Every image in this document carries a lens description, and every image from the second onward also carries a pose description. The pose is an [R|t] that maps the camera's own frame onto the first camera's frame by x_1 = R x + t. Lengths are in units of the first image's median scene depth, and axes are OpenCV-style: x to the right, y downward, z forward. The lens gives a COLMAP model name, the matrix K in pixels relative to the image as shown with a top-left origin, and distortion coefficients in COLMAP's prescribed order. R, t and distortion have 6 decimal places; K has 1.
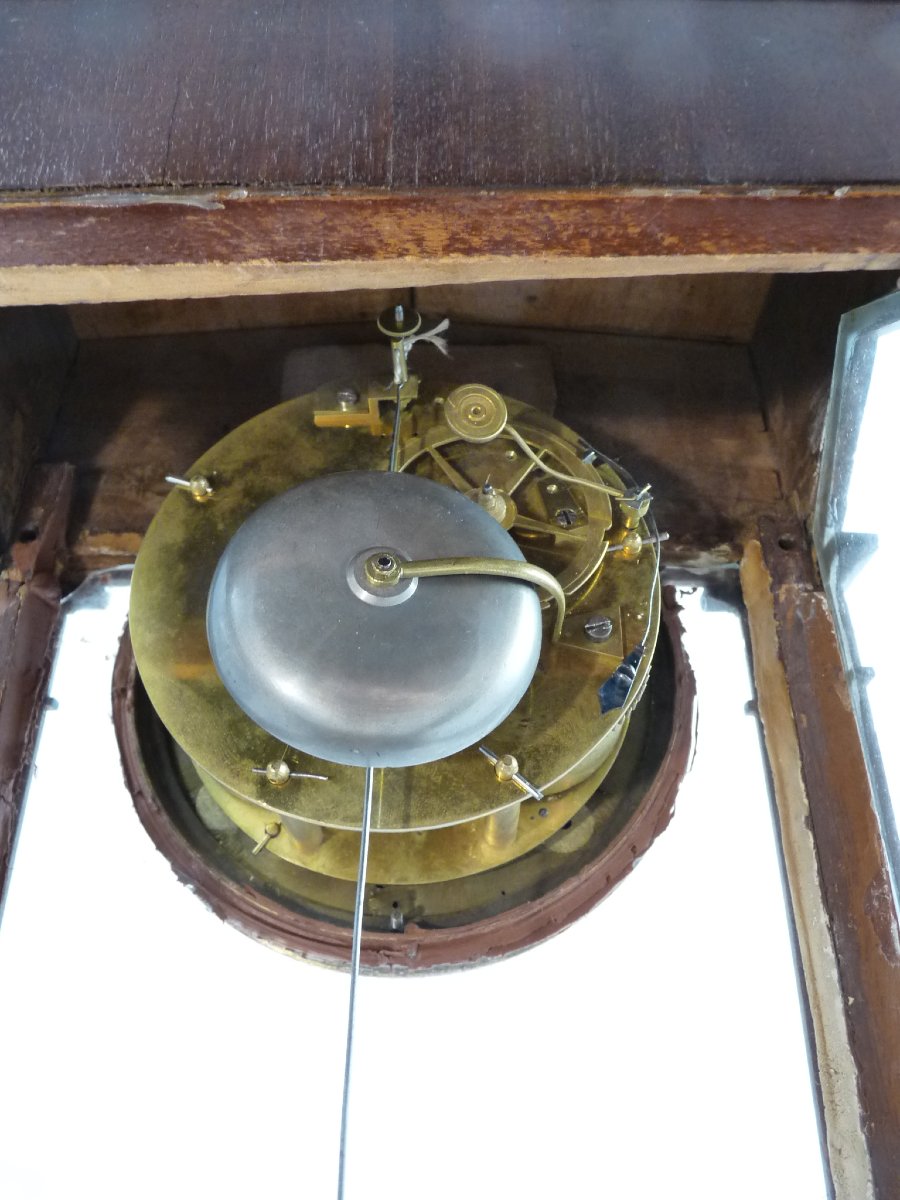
lens RADIAL K [[1001.2, 0, 450.0], [0, 1001.2, 600.0], [0, 0, 1]] dist [-0.002825, -0.003294]
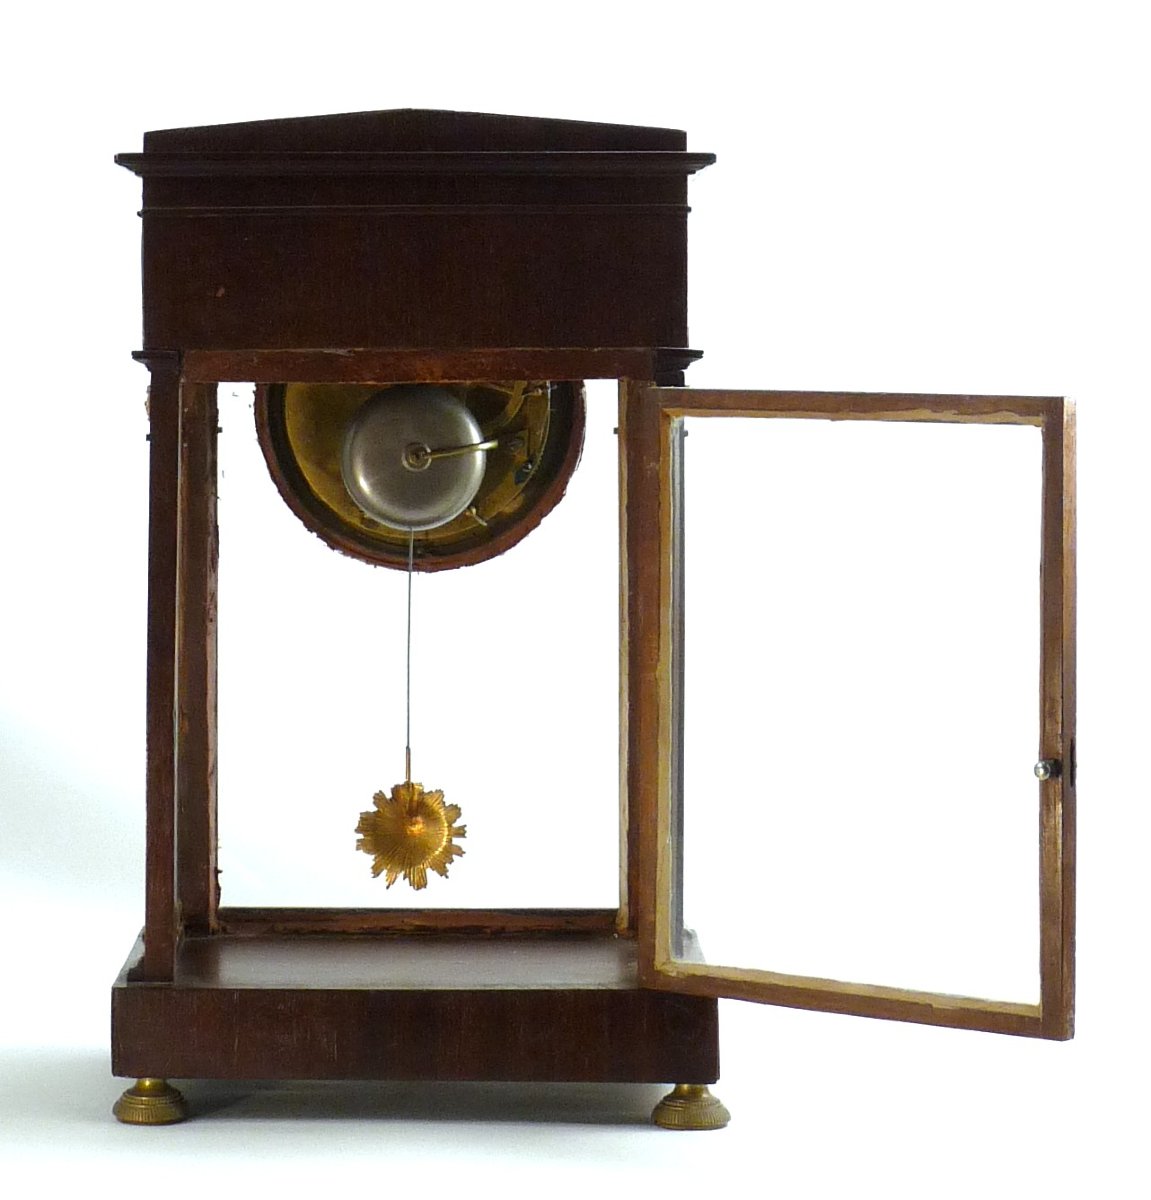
lens RADIAL K [[2990.7, 0, 575.5], [0, 2990.7, 600.0], [0, 0, 1]] dist [-0.014071, -0.063639]
pose [[0.999403, -0.006090, 0.034001, 0.052770], [-0.013356, 0.839639, 0.542980, -2.854333], [-0.031855, -0.543110, 0.839057, -4.090140]]
